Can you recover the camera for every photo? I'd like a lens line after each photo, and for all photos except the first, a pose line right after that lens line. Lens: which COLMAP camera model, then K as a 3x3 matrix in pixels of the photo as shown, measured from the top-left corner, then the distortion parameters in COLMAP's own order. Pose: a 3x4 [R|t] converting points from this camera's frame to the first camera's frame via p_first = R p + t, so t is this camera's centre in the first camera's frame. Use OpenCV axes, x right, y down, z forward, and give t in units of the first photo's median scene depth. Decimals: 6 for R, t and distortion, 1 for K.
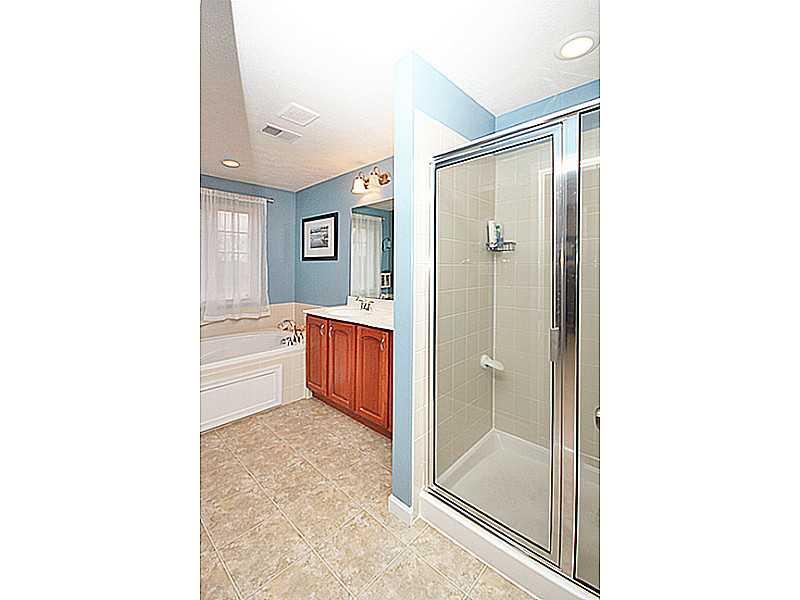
lens RADIAL K [[298.5, 0, 401.8], [0, 298.5, 259.6], [0, 0, 1]] dist [-0.001037, 0.000035]
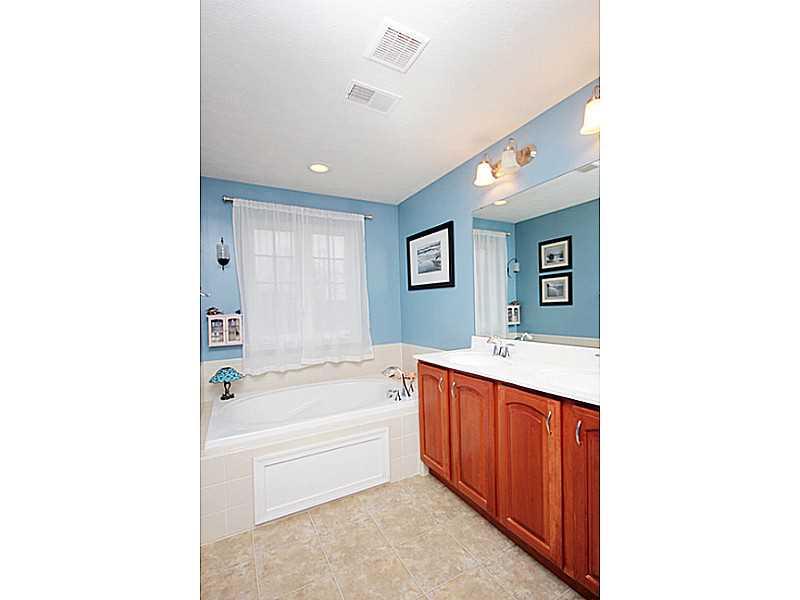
lens RADIAL K [[323.6, 0, 400.0], [0, 323.6, 300.0], [0, 0, 1]] dist [0.000655, 0.000032]
pose [[0.940427, -0.032159, -0.338472, -0.083322], [0.037151, 0.999275, 0.008278, 0.026244], [0.337960, -0.020359, 0.940940, 0.234697]]
